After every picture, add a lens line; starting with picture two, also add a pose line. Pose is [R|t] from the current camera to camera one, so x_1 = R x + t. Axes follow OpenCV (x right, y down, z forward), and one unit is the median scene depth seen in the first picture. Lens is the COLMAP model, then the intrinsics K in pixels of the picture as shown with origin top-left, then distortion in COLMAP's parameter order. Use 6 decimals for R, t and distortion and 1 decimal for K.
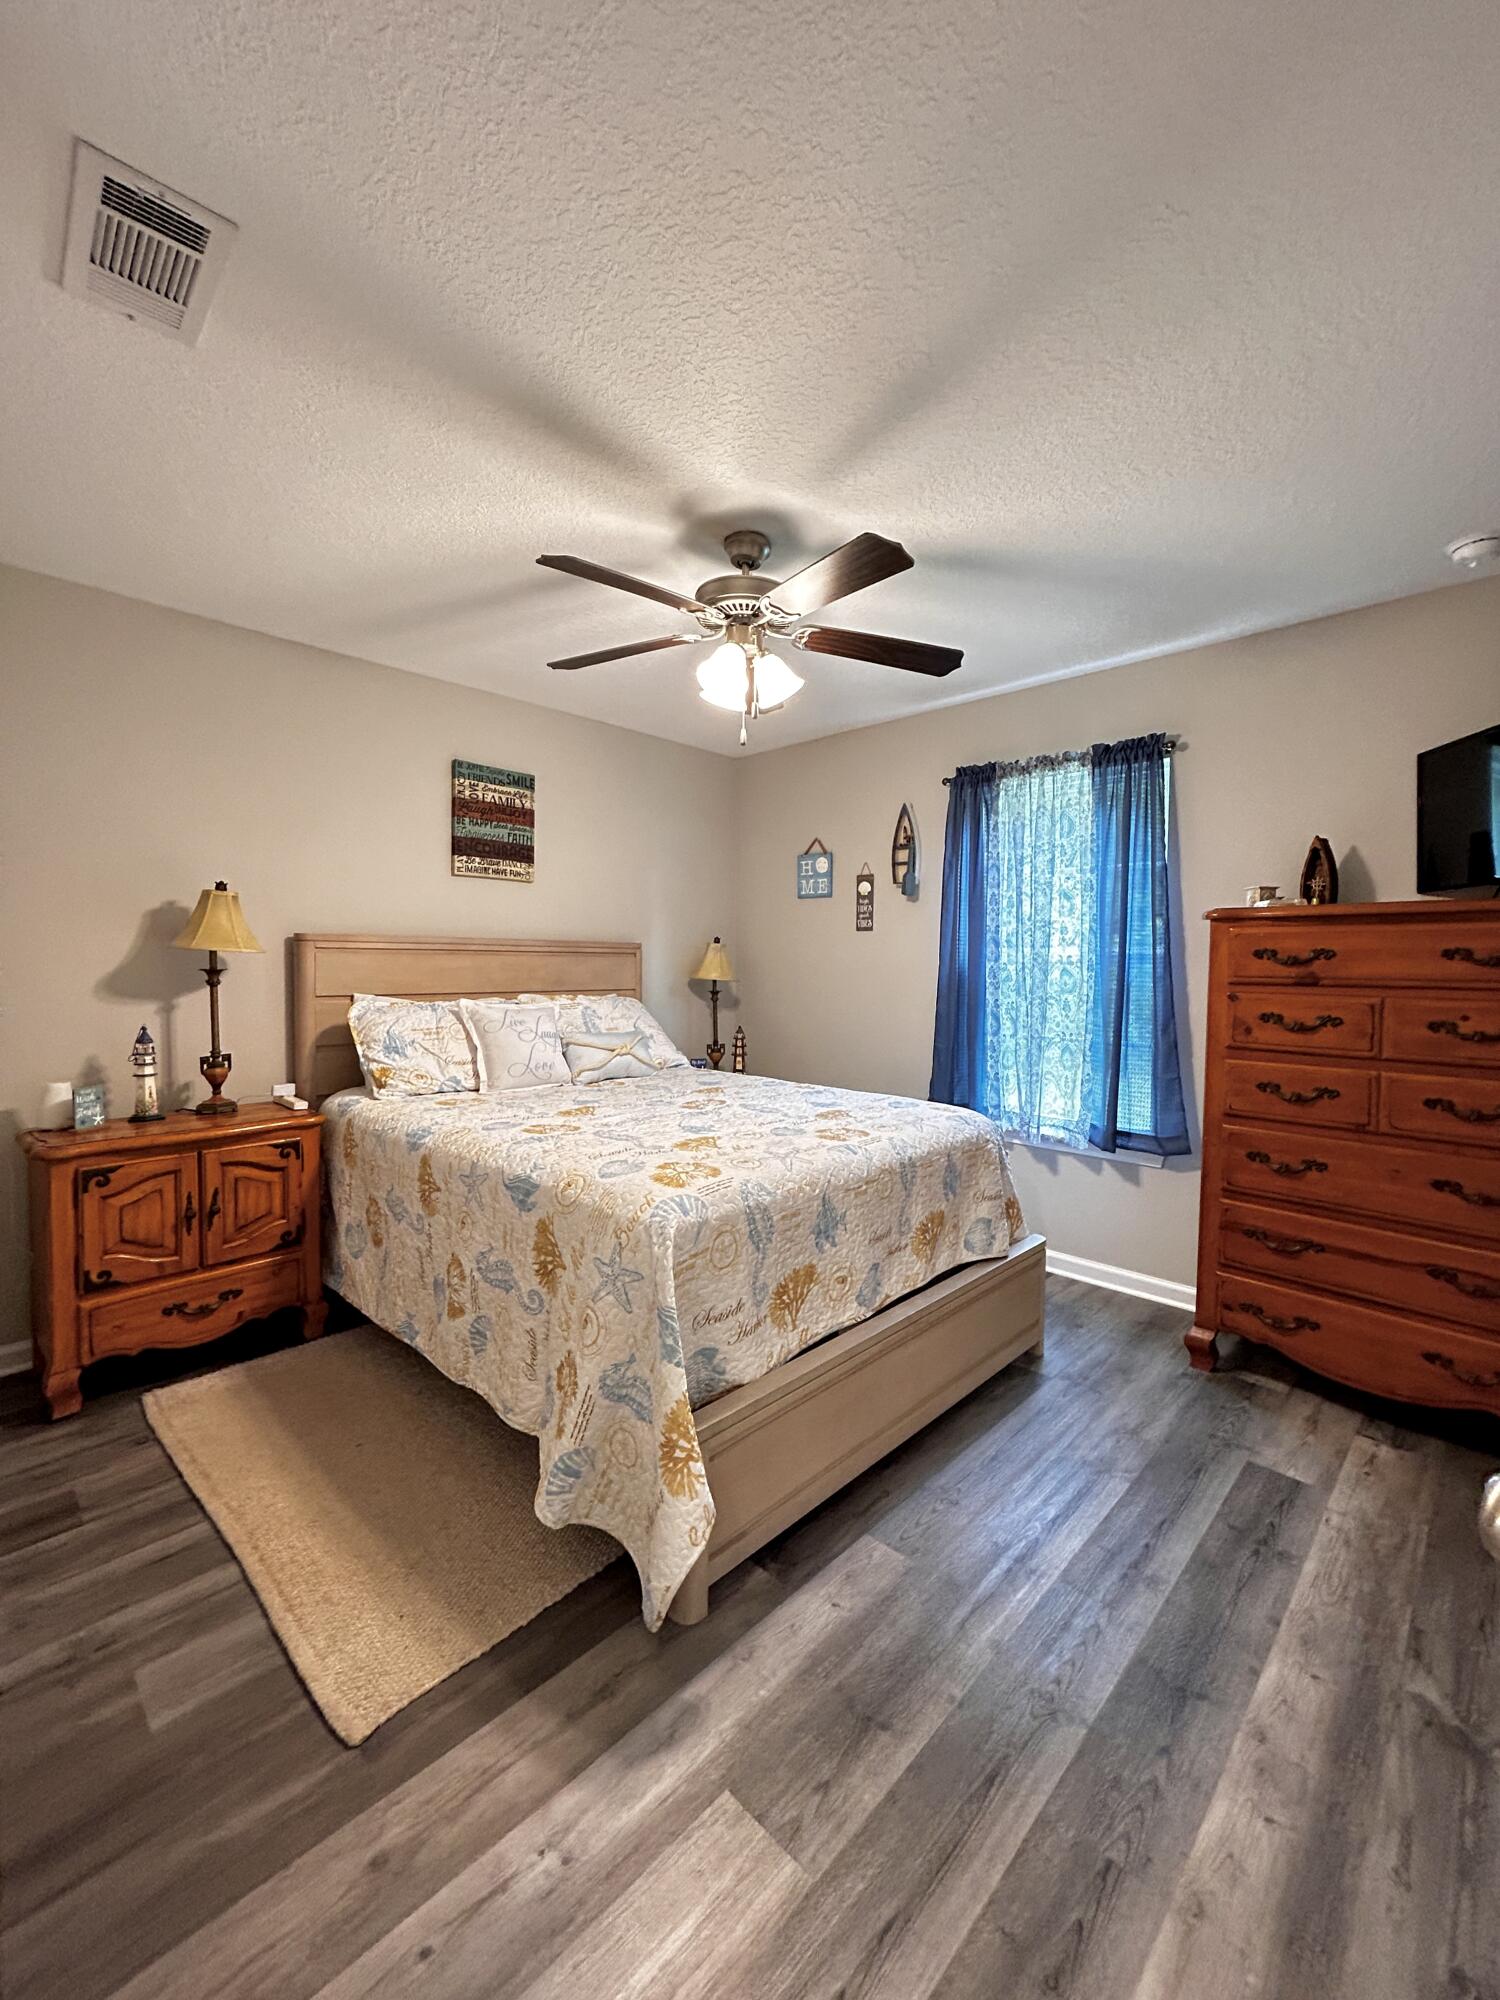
lens RADIAL K [[803.9, 0, 752.9], [0, 803.9, 988.9], [0, 0, 1]] dist [-0.003463, 0.000301]
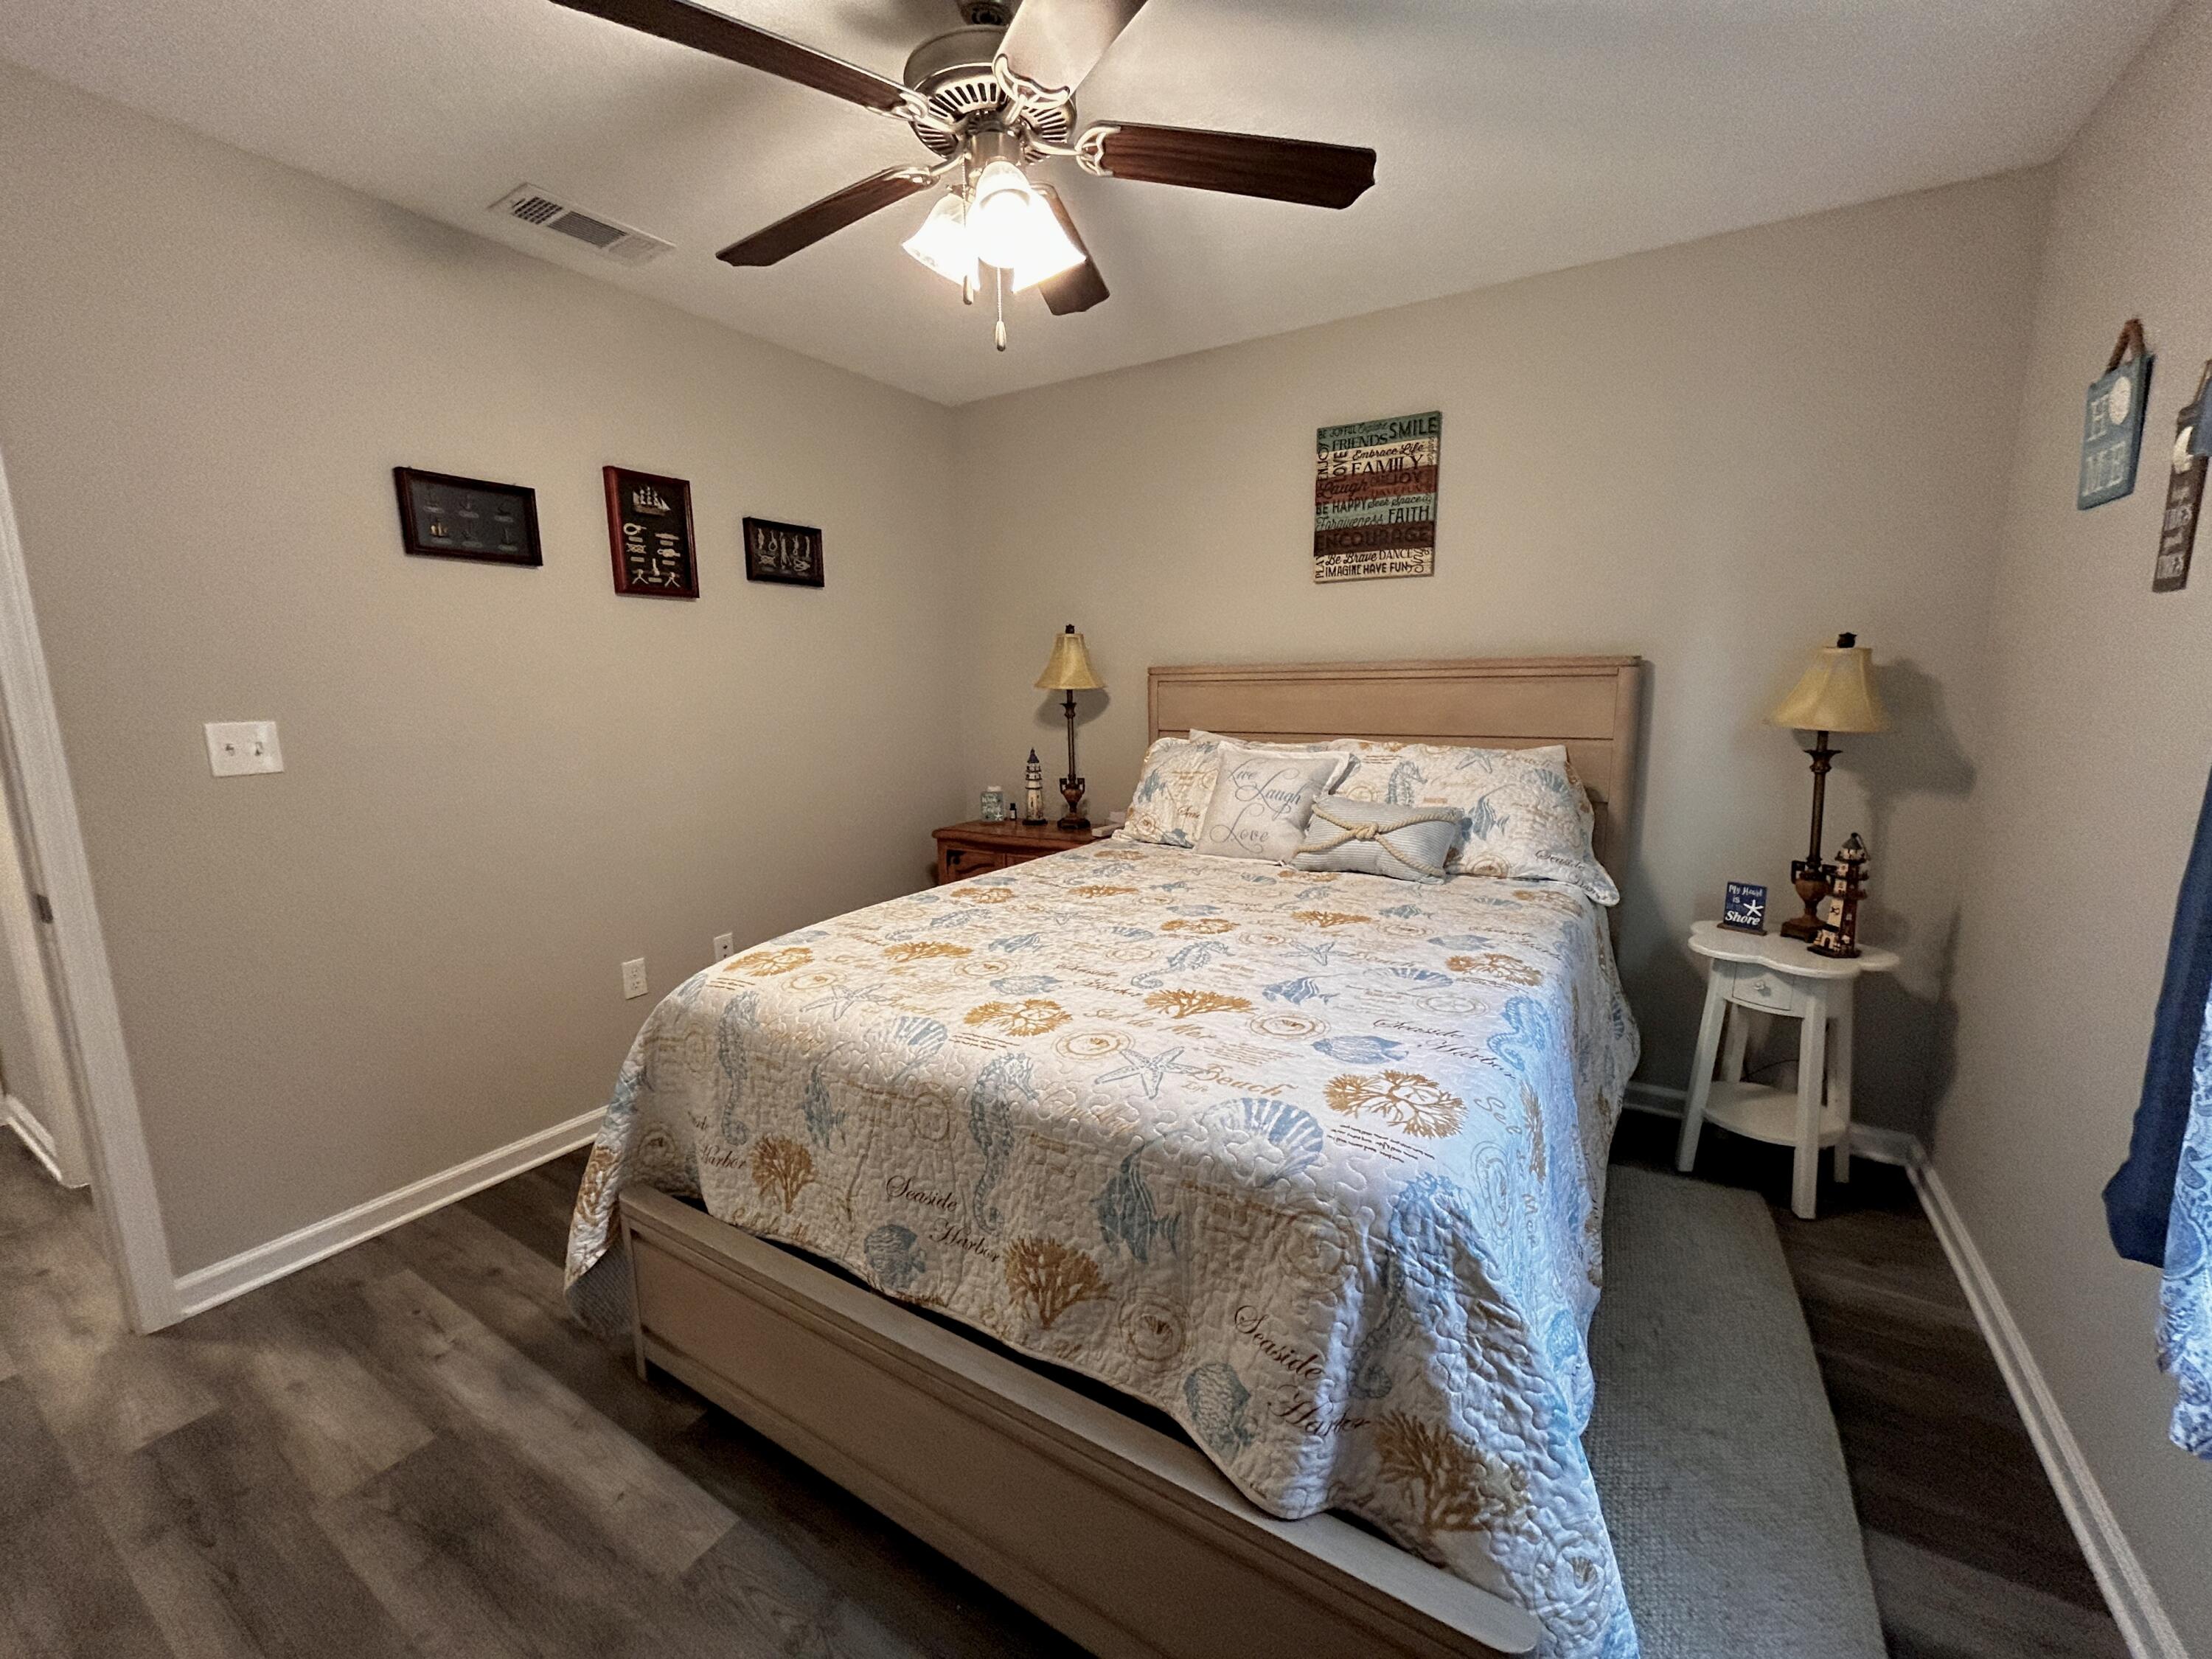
lens RADIAL K [[889.1, 0, 1104.2], [0, 889.1, 829.8], [0, 0, 1]] dist [-0.003463, 0.000301]
pose [[0.219276, 0.150636, -0.963964, 0.468008], [-0.016552, 0.988442, 0.150696, -0.029773], [0.975523, -0.017088, 0.219235, 0.609370]]
